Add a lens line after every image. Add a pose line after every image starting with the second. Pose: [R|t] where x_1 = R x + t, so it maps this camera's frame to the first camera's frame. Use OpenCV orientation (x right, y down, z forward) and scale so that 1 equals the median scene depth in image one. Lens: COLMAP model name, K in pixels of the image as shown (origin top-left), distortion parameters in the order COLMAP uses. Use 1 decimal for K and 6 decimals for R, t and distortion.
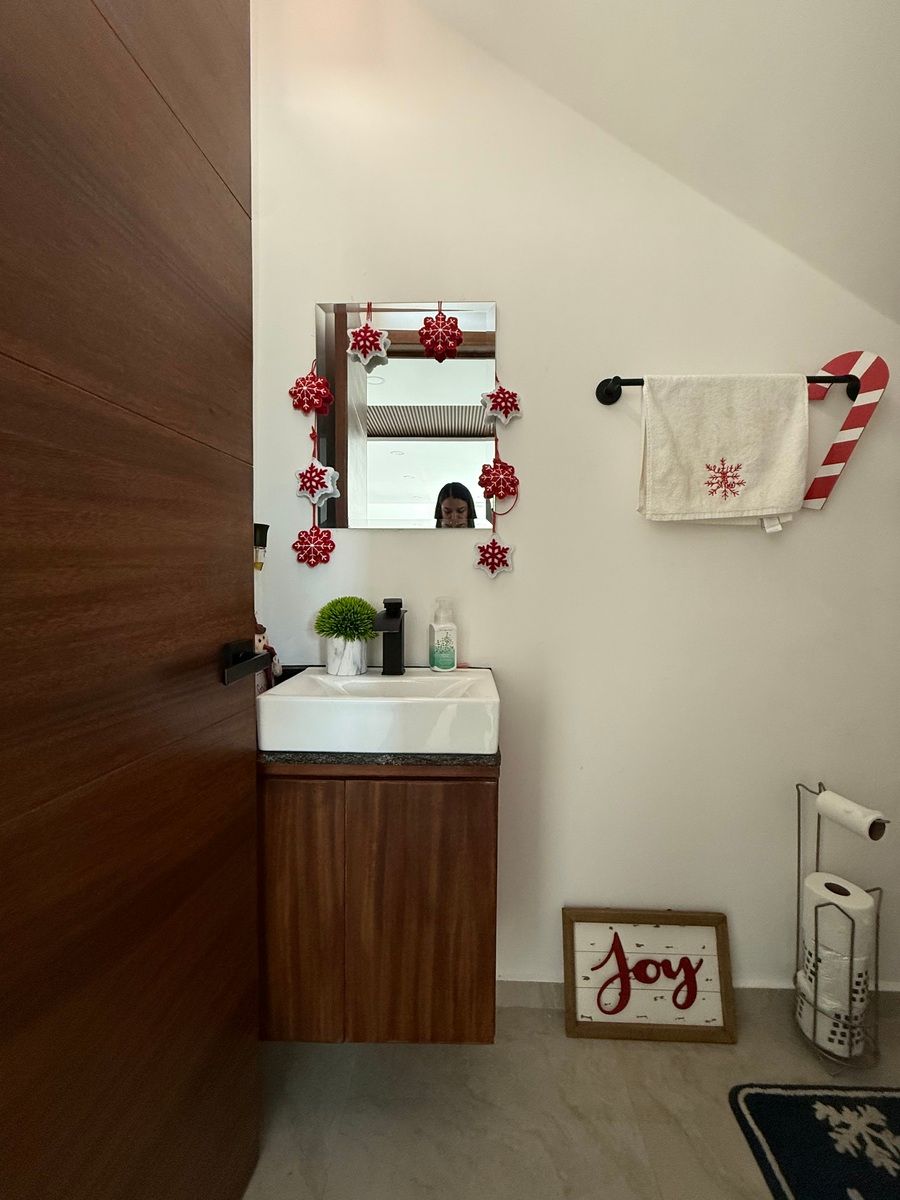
lens RADIAL K [[479.0, 0, 453.3], [0, 479.0, 597.6], [0, 0, 1]] dist [0.001213, -0.000244]
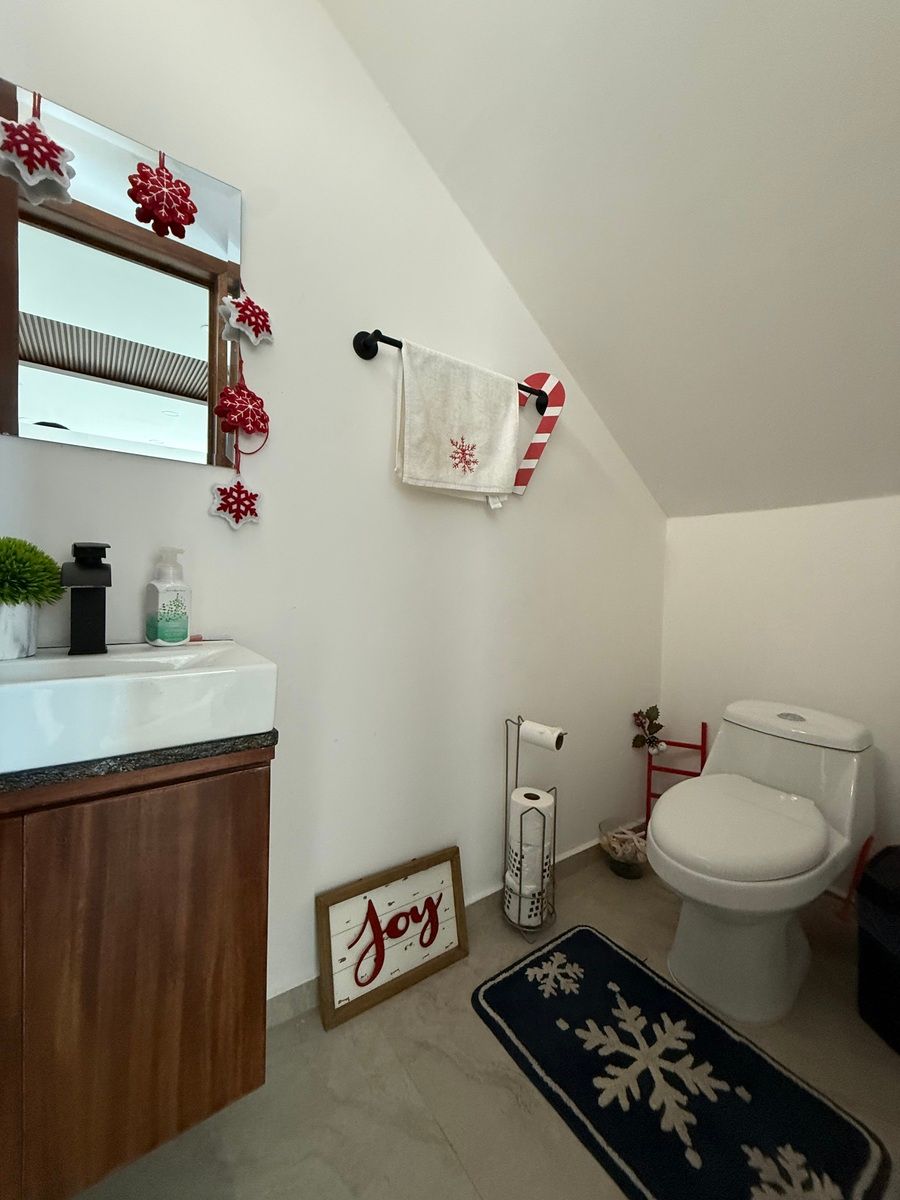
lens RADIAL K [[479.0, 0, 447.8], [0, 479.0, 598.8], [0, 0, 1]] dist [0.001213, -0.000244]
pose [[0.791769, -0.002293, 0.610817, -0.143166], [-0.004534, 0.999943, 0.009630, 0.074337], [-0.610804, -0.010394, 0.791713, 0.137840]]
